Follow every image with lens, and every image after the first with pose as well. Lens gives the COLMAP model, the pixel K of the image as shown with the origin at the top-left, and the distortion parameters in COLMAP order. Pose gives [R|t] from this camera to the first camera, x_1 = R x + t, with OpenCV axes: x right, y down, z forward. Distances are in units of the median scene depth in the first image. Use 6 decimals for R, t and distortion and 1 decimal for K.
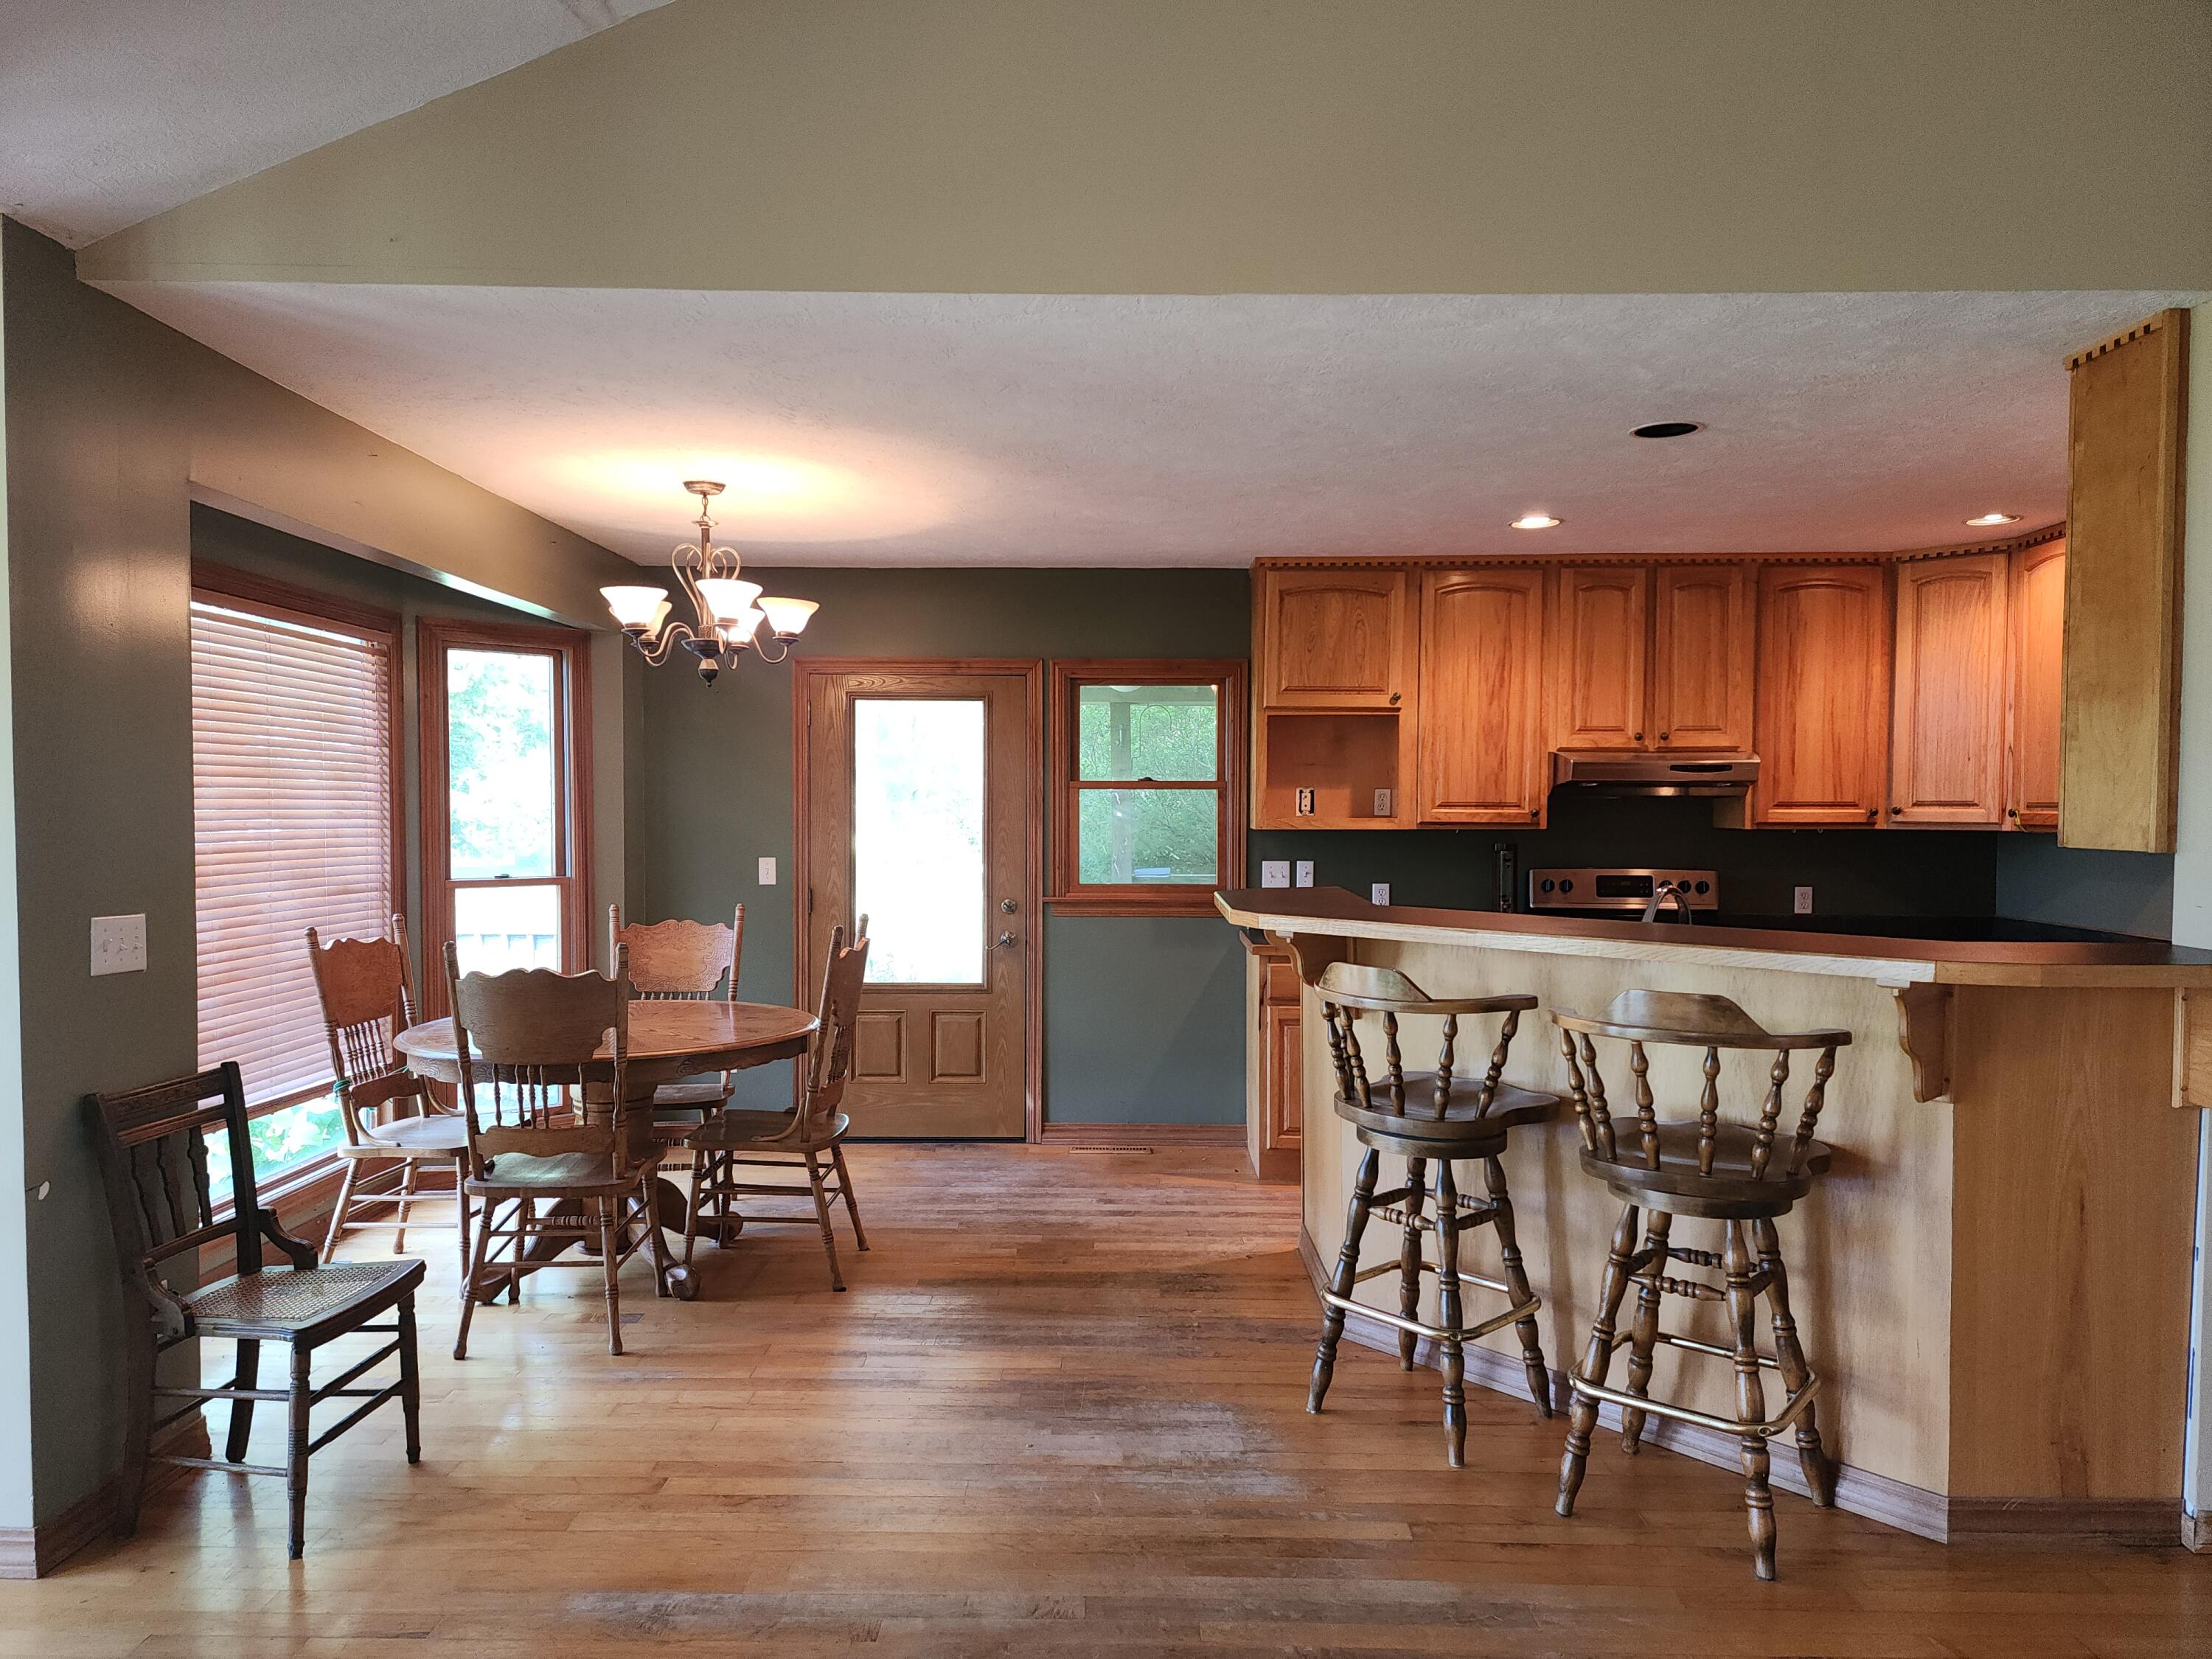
lens RADIAL K [[1518.0, 0, 1088.7], [0, 1518.0, 829.7], [0, 0, 1]] dist [0.051640, -0.015450]
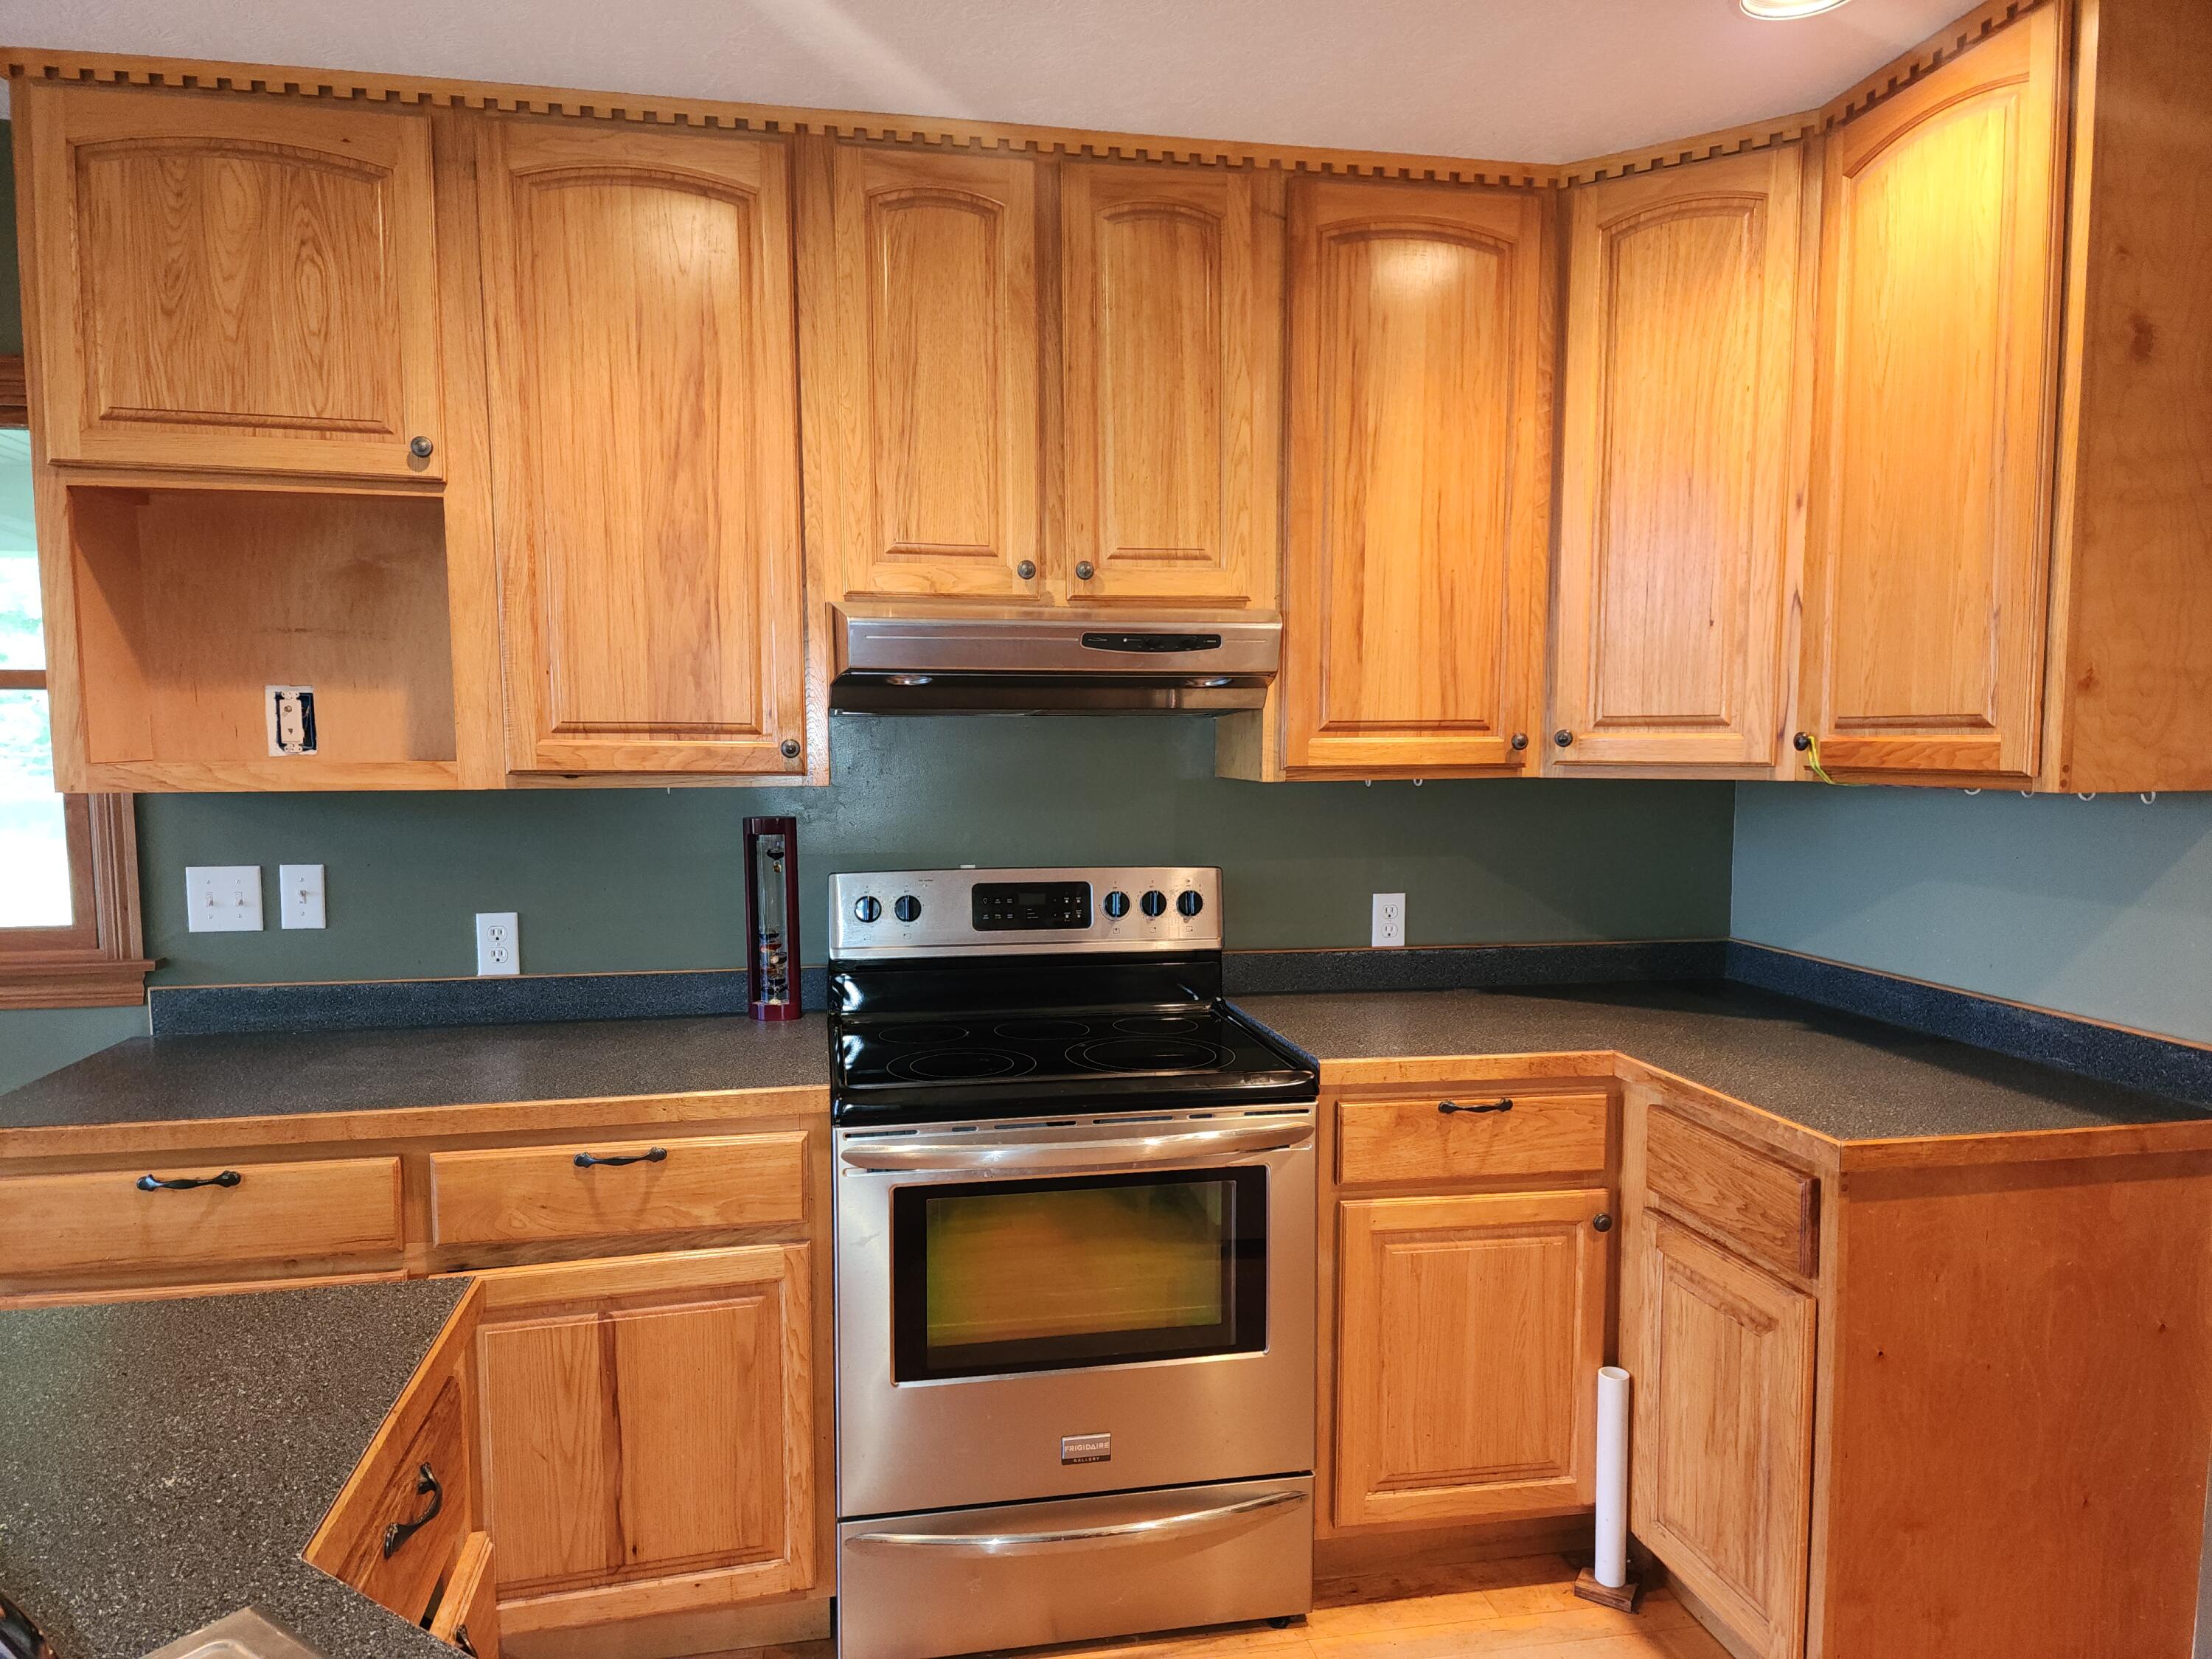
lens RADIAL K [[1518.0, 0, 1108.7], [0, 1518.0, 853.0], [0, 0, 1]] dist [0.051640, -0.015450]
pose [[0.975263, -0.018982, 0.220230, 0.286053], [0.008389, 0.998767, 0.048936, -0.001651], [-0.220887, -0.045879, 0.974220, 0.573422]]
